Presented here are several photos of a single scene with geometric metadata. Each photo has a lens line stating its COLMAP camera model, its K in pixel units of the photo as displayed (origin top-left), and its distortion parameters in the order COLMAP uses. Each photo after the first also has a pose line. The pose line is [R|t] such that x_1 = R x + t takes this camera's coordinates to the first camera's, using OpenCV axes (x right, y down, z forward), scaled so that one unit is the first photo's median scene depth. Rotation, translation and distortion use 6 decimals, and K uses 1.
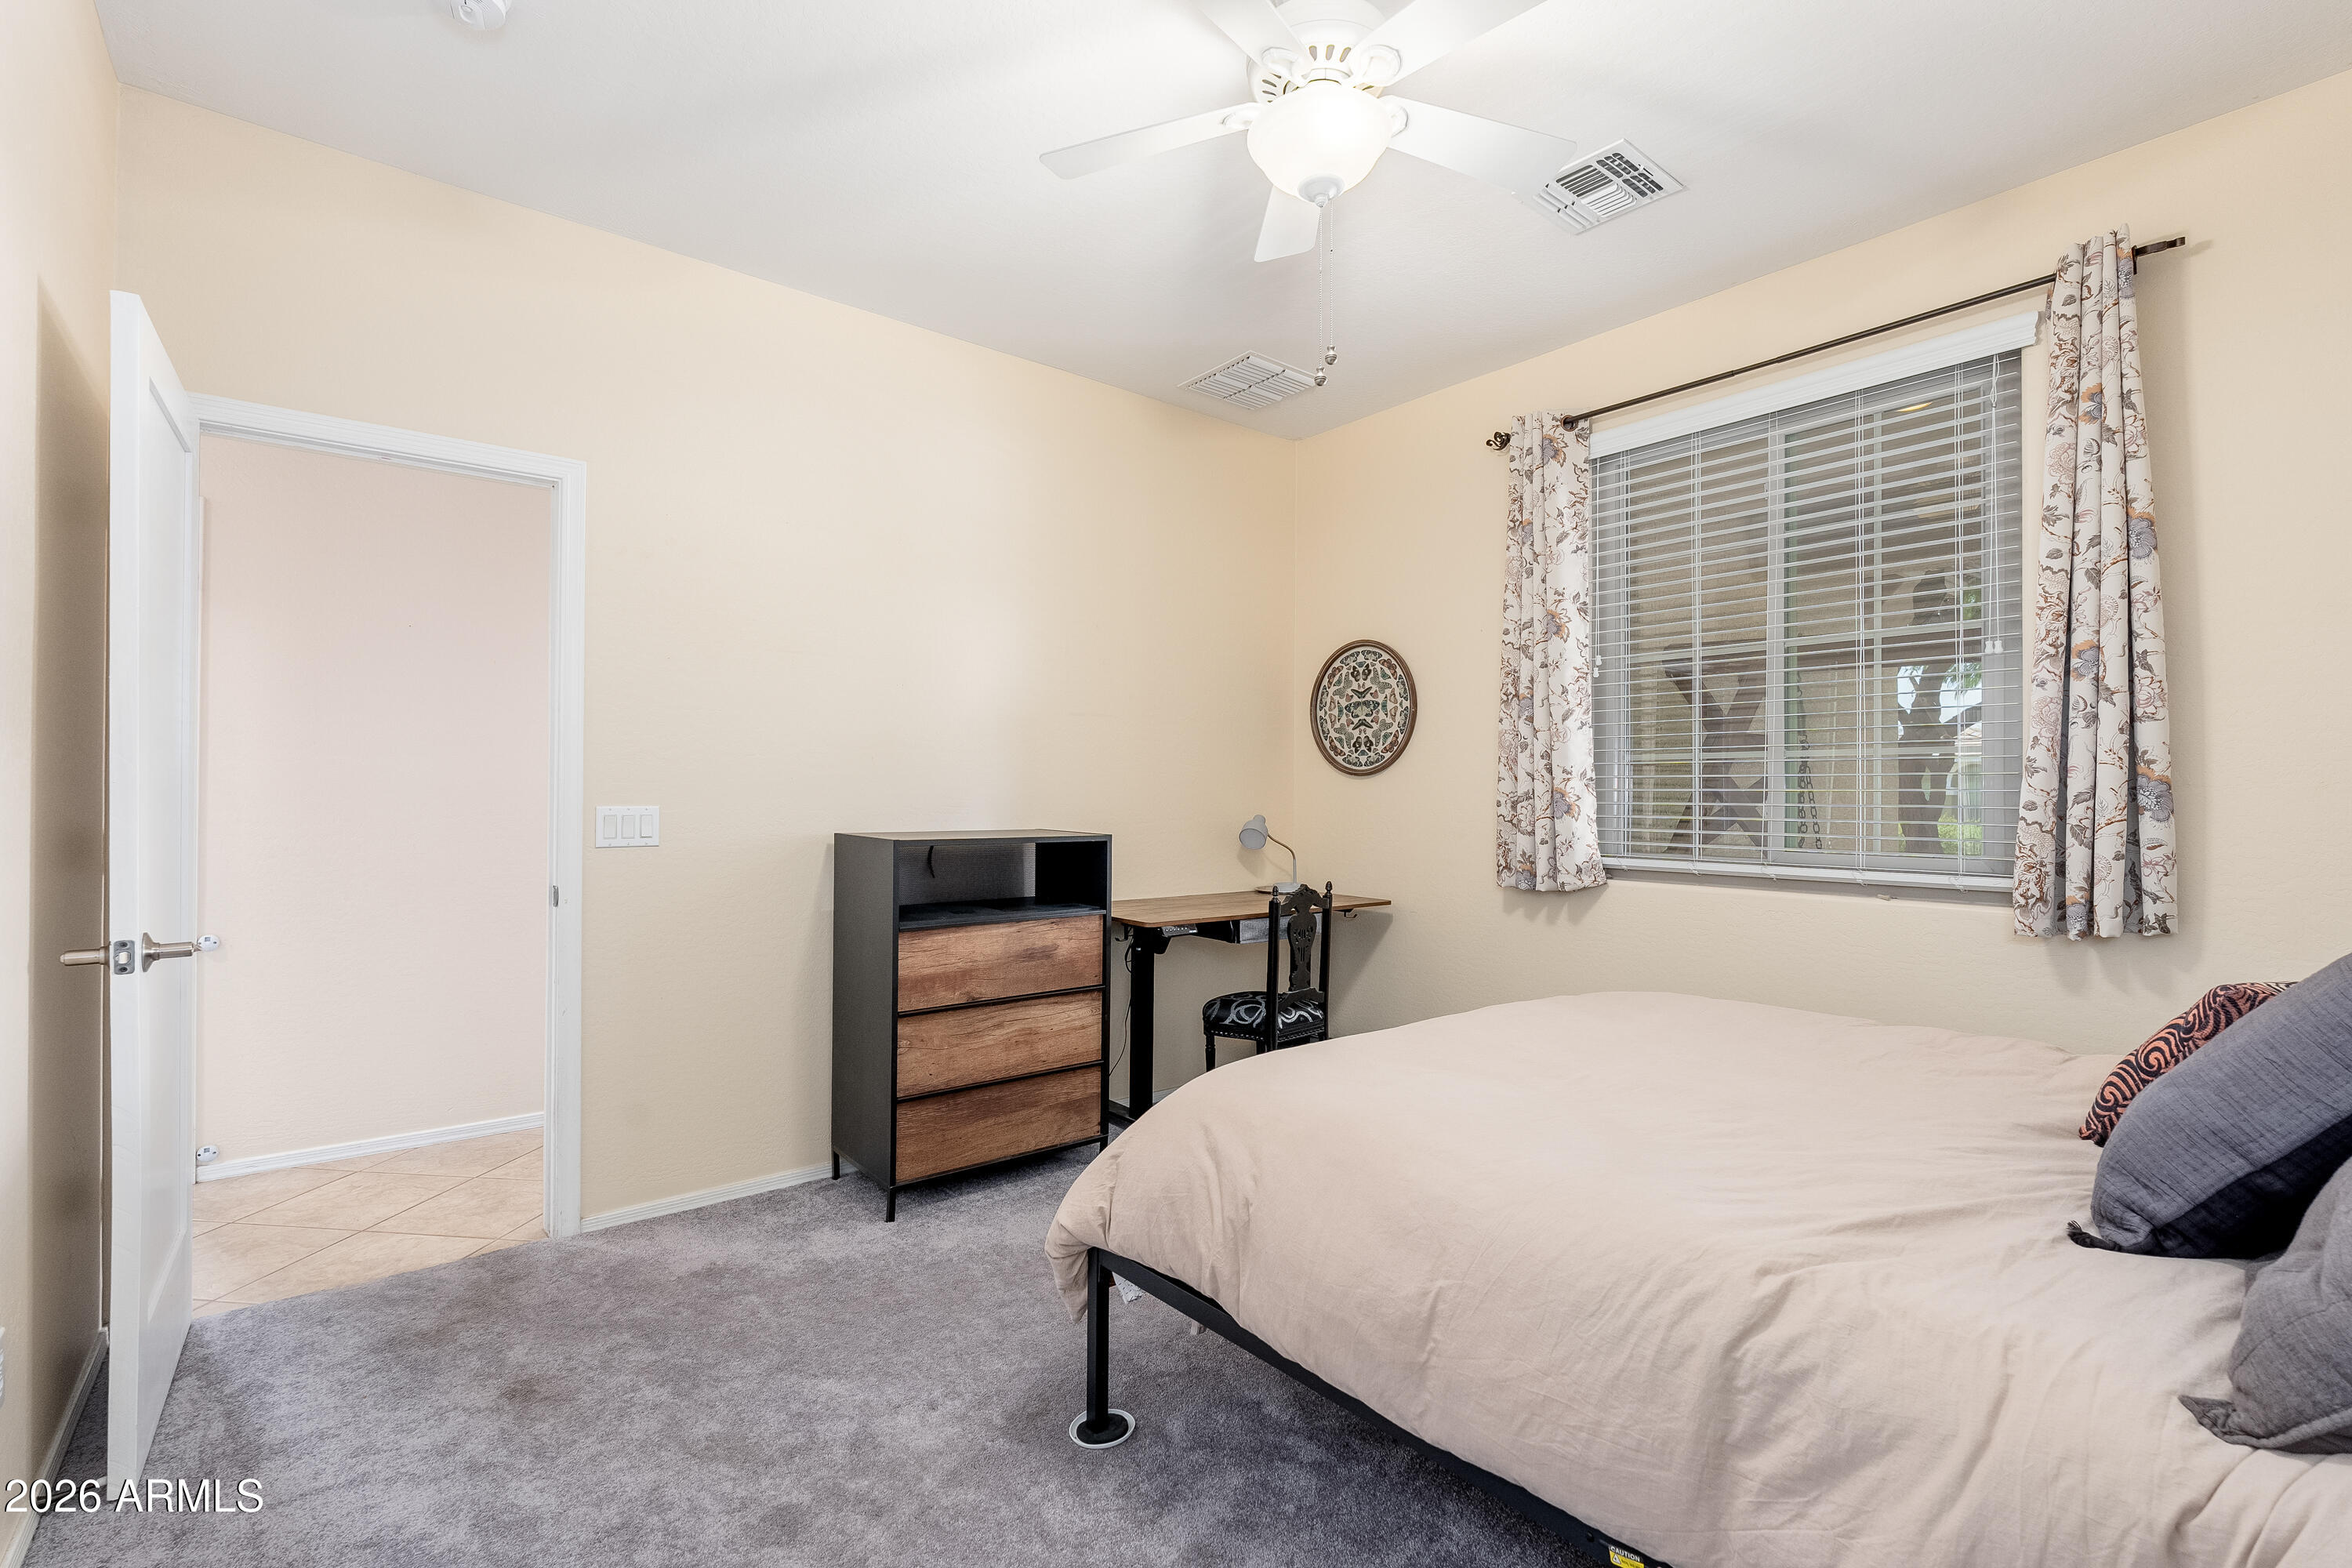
lens RADIAL K [[1081.3, 0, 1157.6], [0, 1081.3, 788.6], [0, 0, 1]] dist [0.000227, -0.000427]
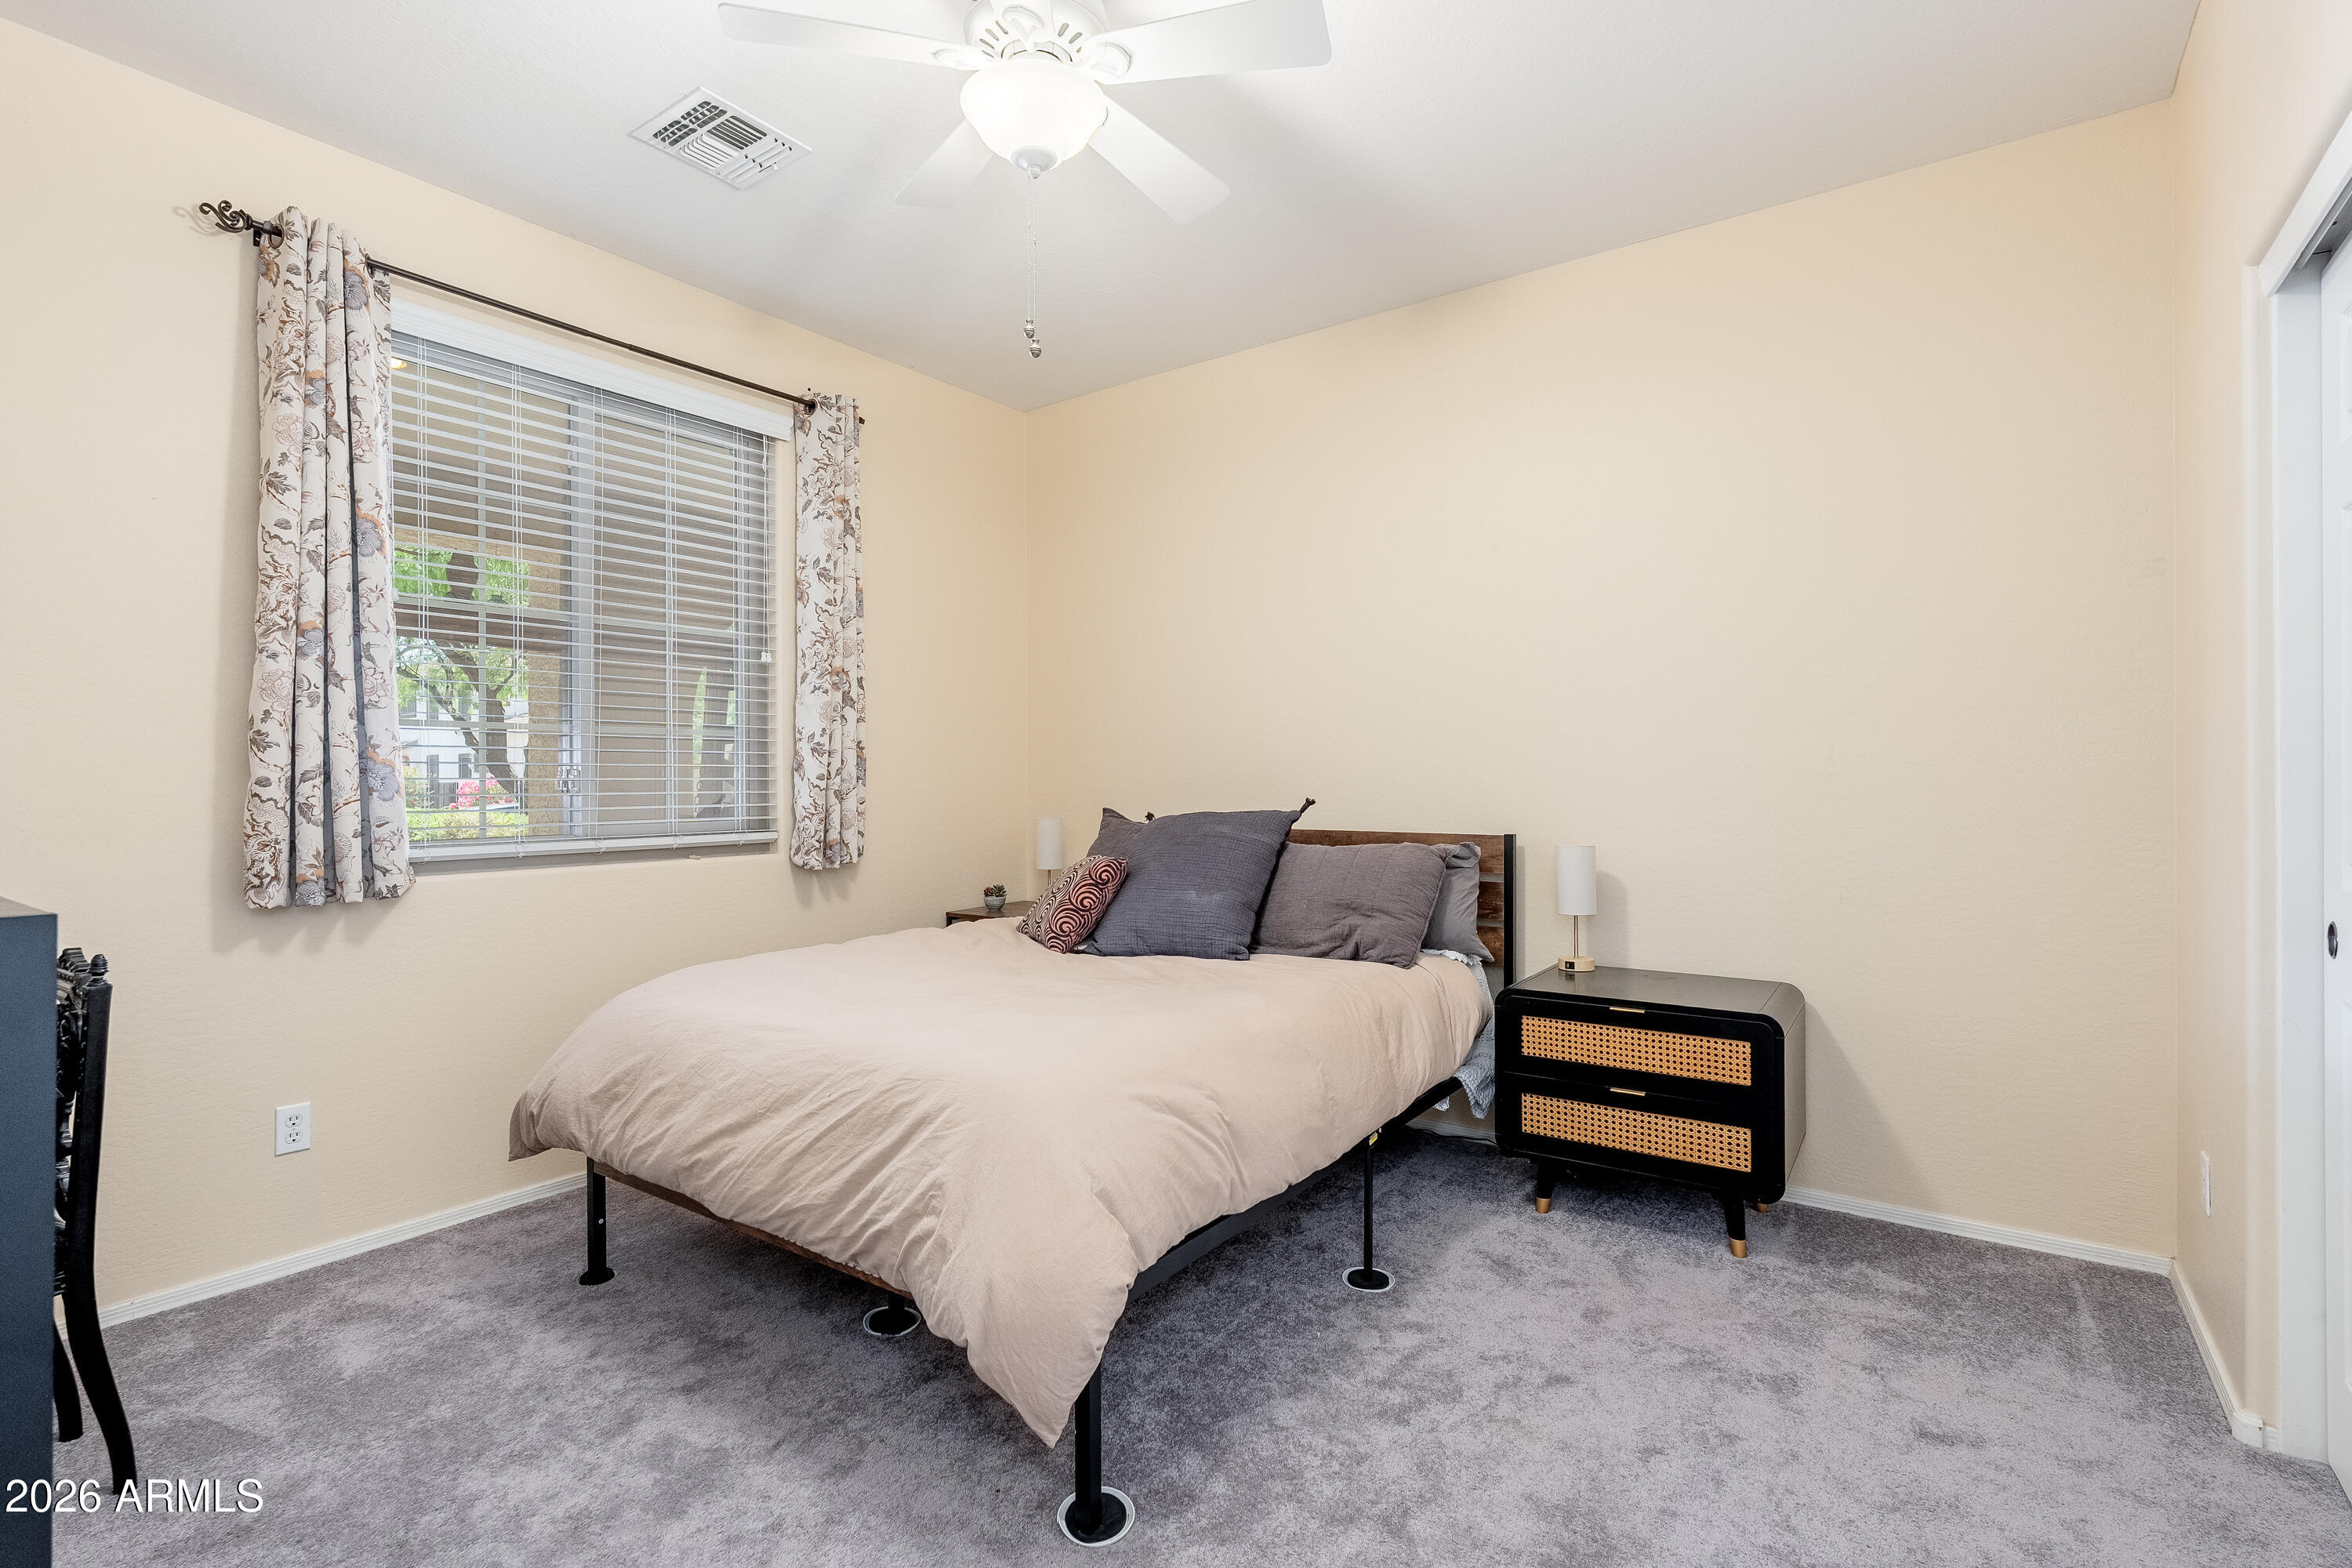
lens RADIAL K [[1105.8, 0, 1158.4], [0, 1105.8, 771.9], [0, 0, 1]] dist [-0.001006, 0.000948]
pose [[-0.271212, 0.000065, 0.962520, -0.385411], [-0.003655, 0.999993, -0.001097, 0.005309], [-0.962513, -0.003816, -0.271209, 0.534210]]
